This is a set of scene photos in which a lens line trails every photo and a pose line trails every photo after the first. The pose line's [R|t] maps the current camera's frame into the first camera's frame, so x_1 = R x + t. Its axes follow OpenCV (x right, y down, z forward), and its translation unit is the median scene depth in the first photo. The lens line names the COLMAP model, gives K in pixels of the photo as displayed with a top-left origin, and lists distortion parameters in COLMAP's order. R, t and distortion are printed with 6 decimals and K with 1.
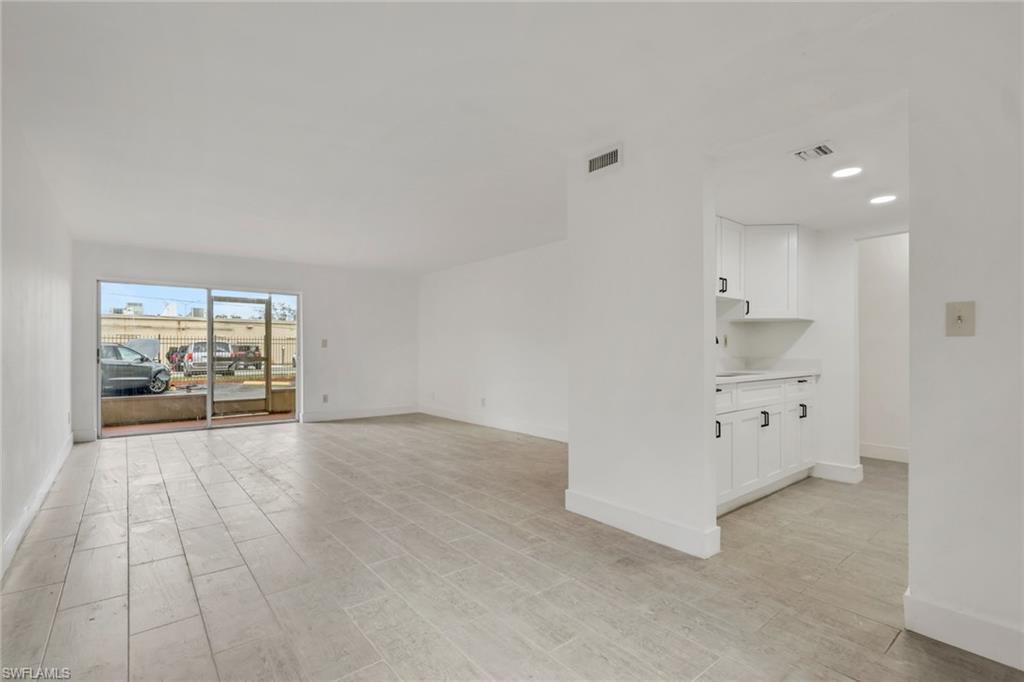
lens RADIAL K [[482.4, 0, 510.9], [0, 482.4, 349.2], [0, 0, 1]] dist [-0.005264, 0.001702]
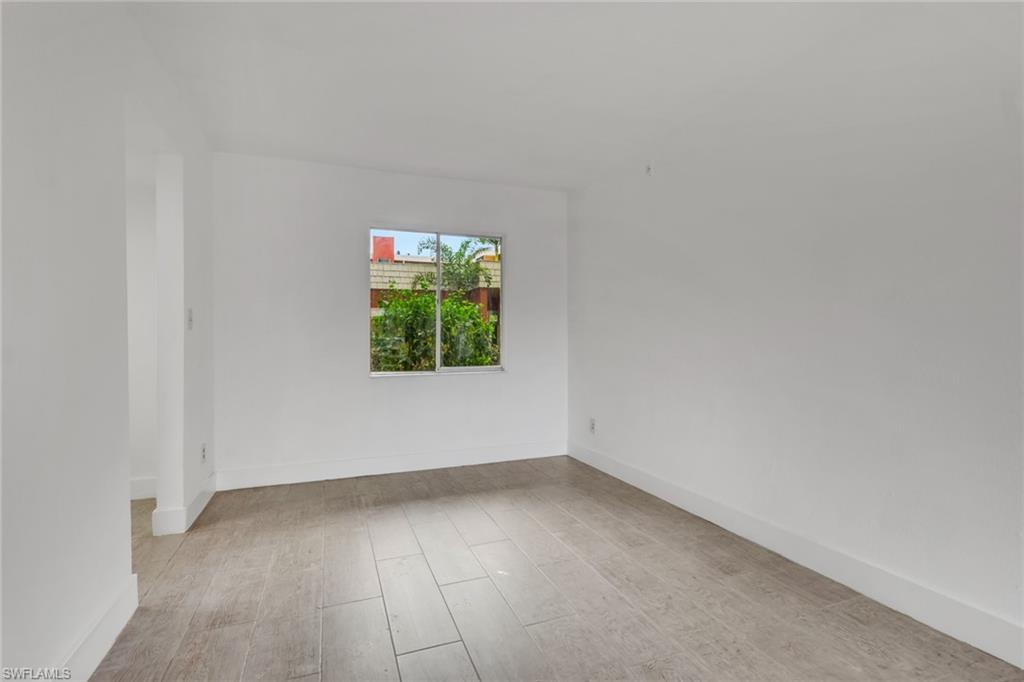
lens RADIAL K [[482.4, 0, 507.5], [0, 482.4, 347.3], [0, 0, 1]] dist [-0.005264, 0.001702]
pose [[-0.950960, -0.000258, 0.309315, -0.181666], [0.004969, 0.999858, 0.016112, 0.003278], [-0.309275, 0.016859, -0.950823, 0.691185]]
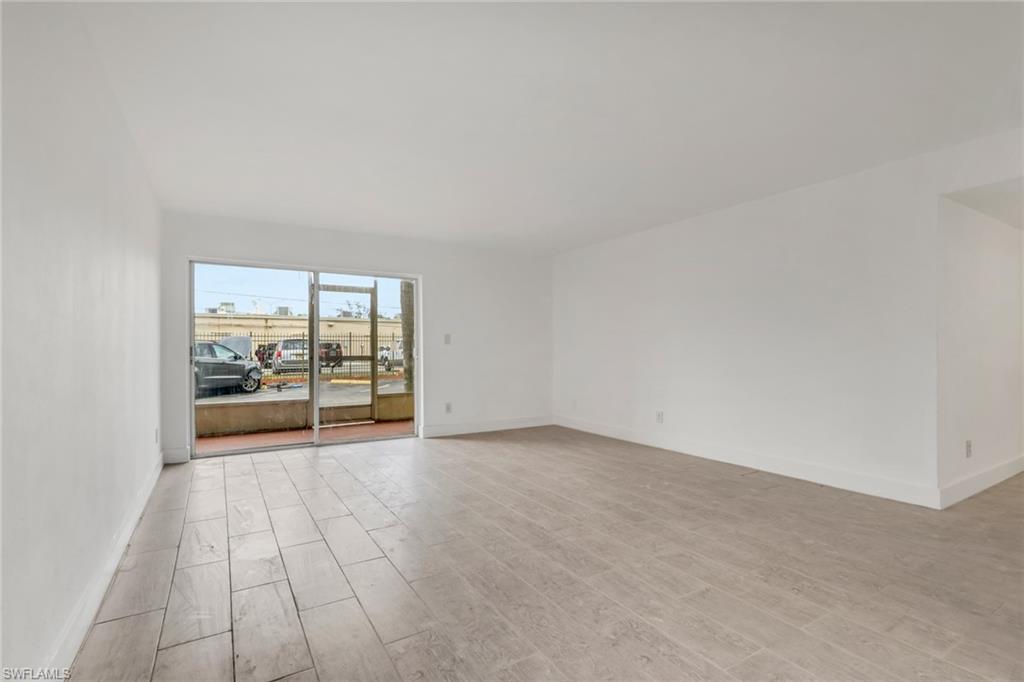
lens RADIAL K [[482.4, 0, 509.8], [0, 482.4, 345.7], [0, 0, 1]] dist [-0.005264, 0.001702]
pose [[0.991343, -0.003157, -0.131260, -0.235786], [0.003124, 0.999995, -0.000451, -0.000551], [0.131260, 0.000037, 0.991348, 0.285806]]
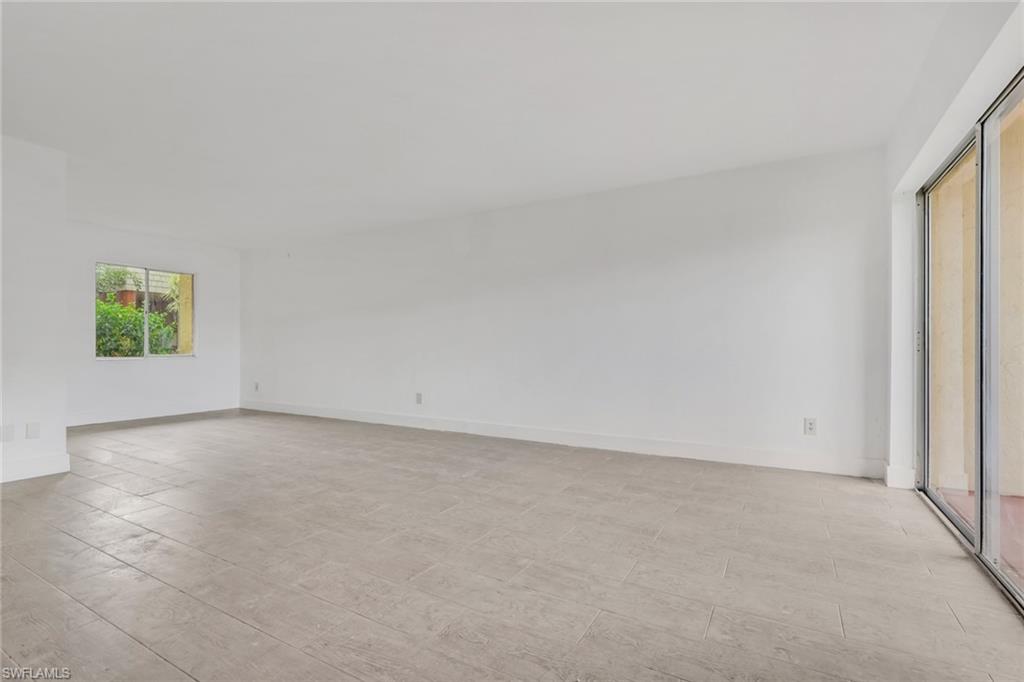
lens RADIAL K [[482.4, 0, 515.0], [0, 482.4, 346.0], [0, 0, 1]] dist [-0.005264, 0.001702]
pose [[-0.933423, 0.002064, -0.358771, -0.260707], [0.002051, 0.999998, 0.000417, 0.026080], [0.358771, -0.000347, -0.933426, 1.406710]]
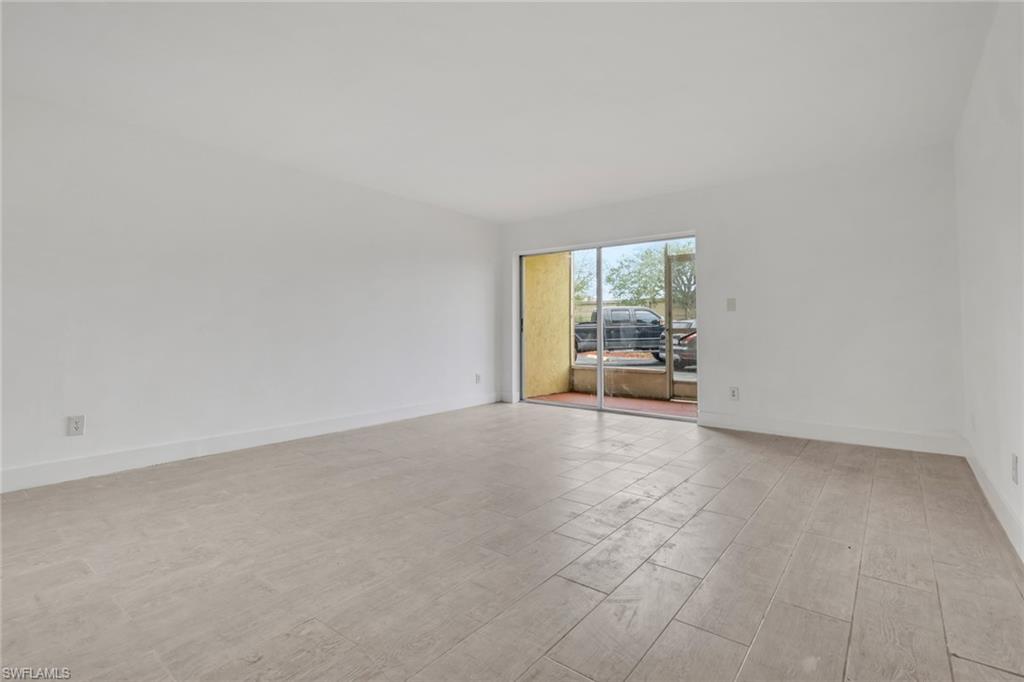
lens RADIAL K [[482.4, 0, 504.6], [0, 482.4, 338.7], [0, 0, 1]] dist [-0.005264, 0.001702]
pose [[0.212609, 0.015625, -0.977012, 0.209772], [0.007611, 0.999815, 0.017646, 0.024734], [0.977108, -0.011188, 0.212451, 0.773126]]
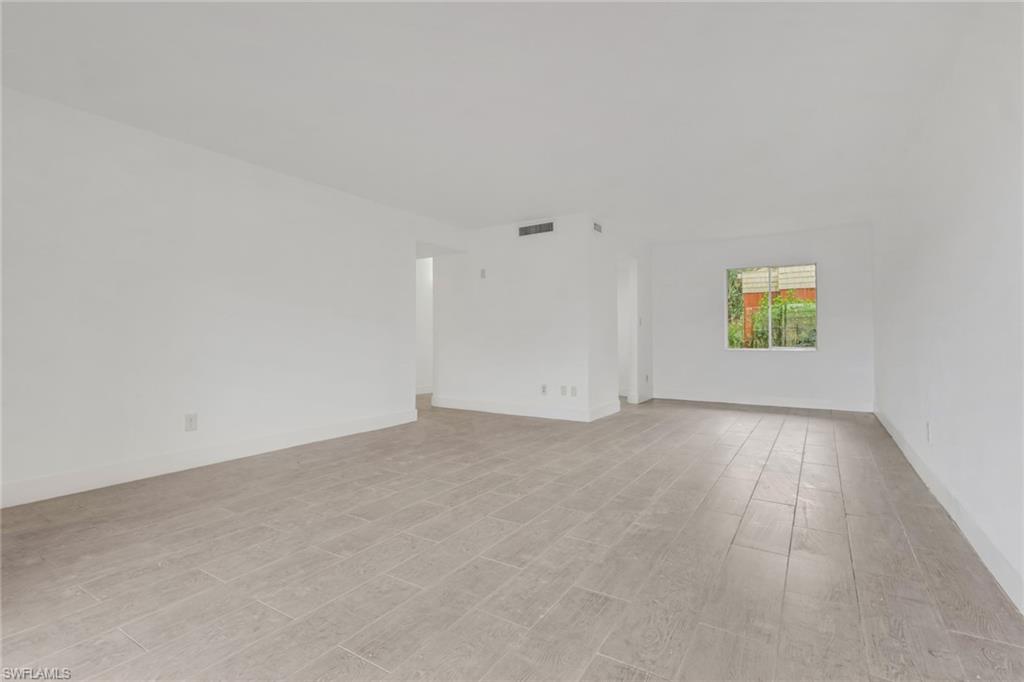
lens RADIAL K [[482.4, 0, 508.5], [0, 482.4, 333.5], [0, 0, 1]] dist [-0.005264, 0.001702]
pose [[-0.316731, 0.008324, 0.948479, -0.813777], [-0.001058, 0.999958, -0.009129, 0.023261], [-0.948515, -0.003895, -0.316708, 1.053261]]
